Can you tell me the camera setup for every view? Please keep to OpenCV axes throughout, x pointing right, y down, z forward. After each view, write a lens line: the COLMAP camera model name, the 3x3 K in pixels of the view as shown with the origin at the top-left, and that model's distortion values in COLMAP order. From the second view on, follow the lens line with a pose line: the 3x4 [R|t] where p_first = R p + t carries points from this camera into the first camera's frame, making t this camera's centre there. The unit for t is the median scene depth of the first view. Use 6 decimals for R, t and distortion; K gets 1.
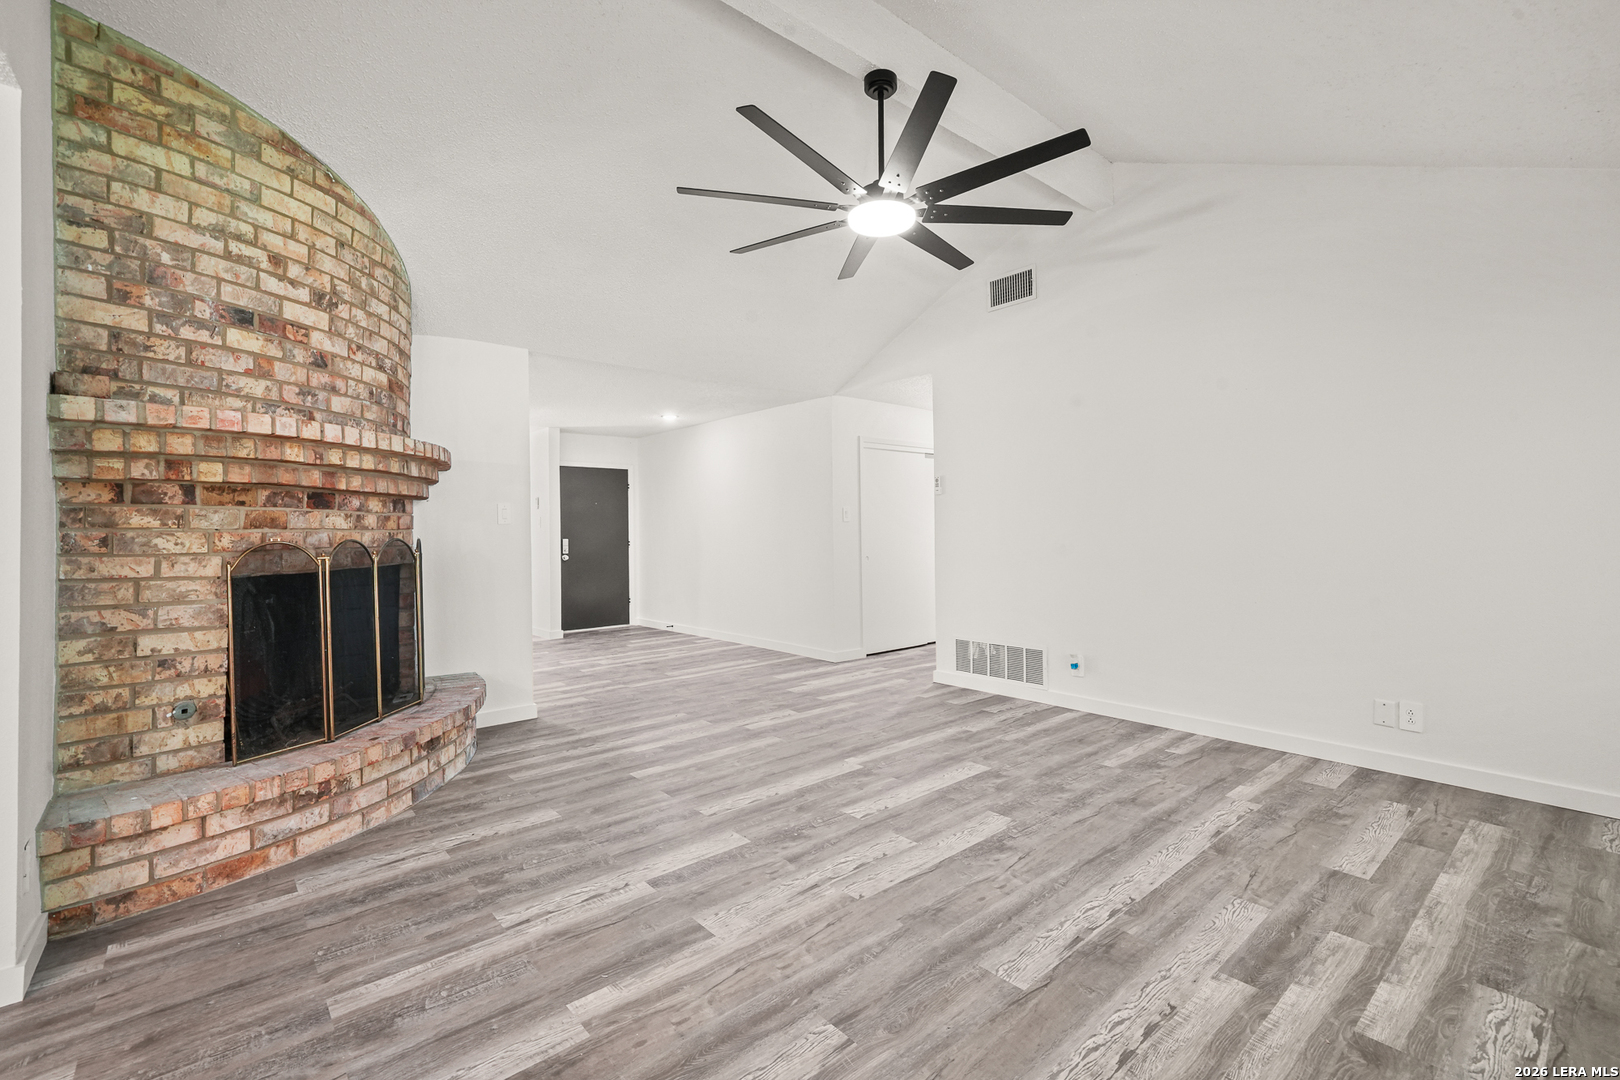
lens RADIAL K [[692.8, 0, 812.8], [0, 692.8, 533.1], [0, 0, 1]] dist [-0.003389, 0.002618]
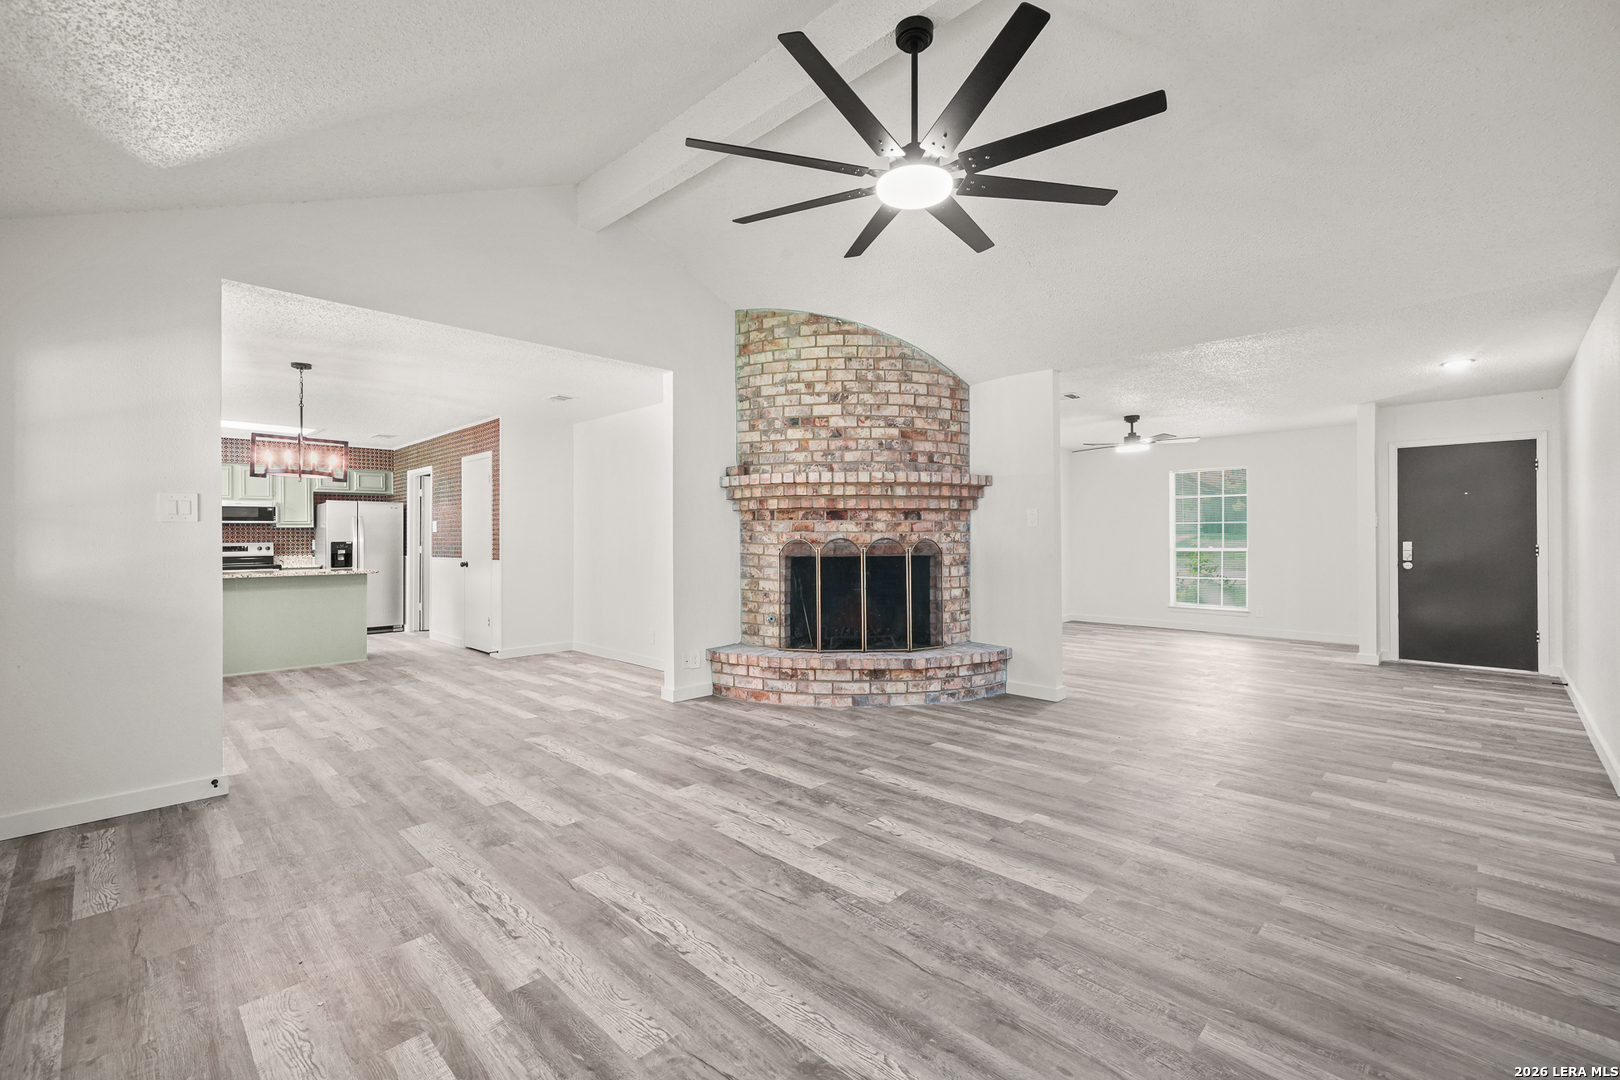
lens RADIAL K [[692.8, 0, 826.0], [0, 692.8, 538.5], [0, 0, 1]] dist [-0.003389, 0.002618]
pose [[0.098815, 0.012917, -0.995022, 1.058619], [-0.001656, 0.999916, 0.012816, -0.010718], [0.995104, 0.000381, 0.098828, 0.854115]]
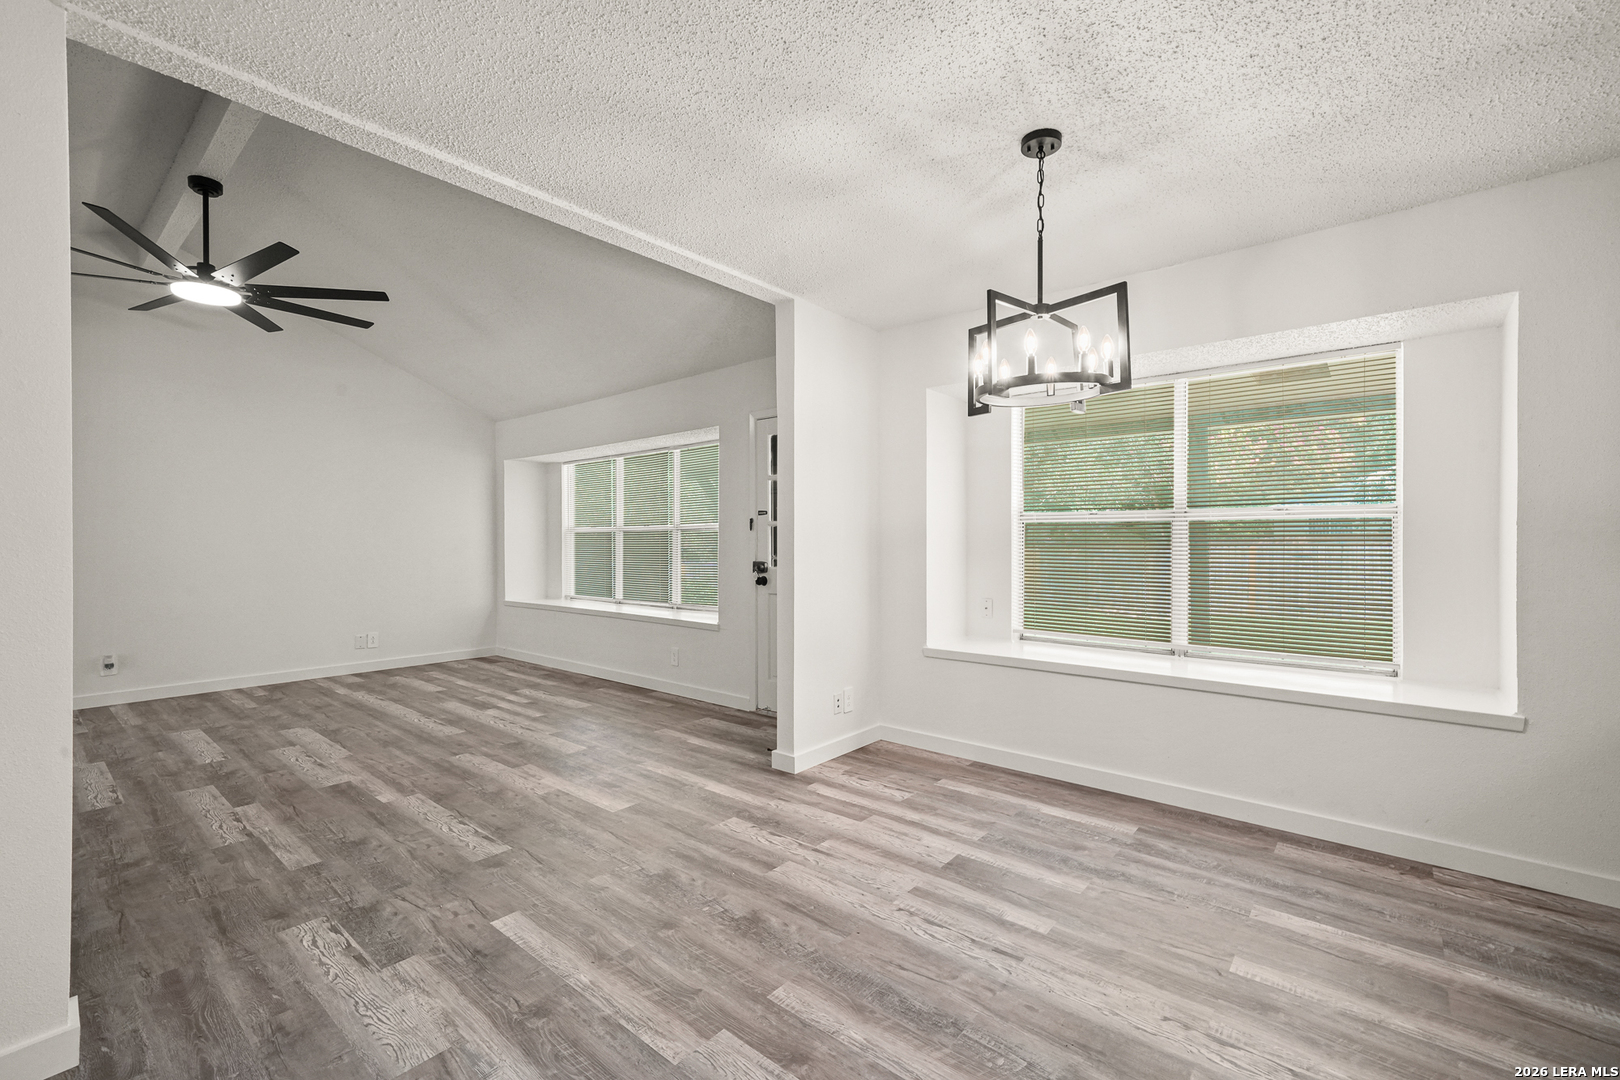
lens RADIAL K [[692.8, 0, 823.7], [0, 692.8, 540.4], [0, 0, 1]] dist [-0.003389, 0.002618]
pose [[-0.167293, 0.008789, 0.985868, -1.429750], [0.007303, 0.999944, -0.007675, 0.017391], [-0.985880, 0.005916, -0.167347, 0.107833]]
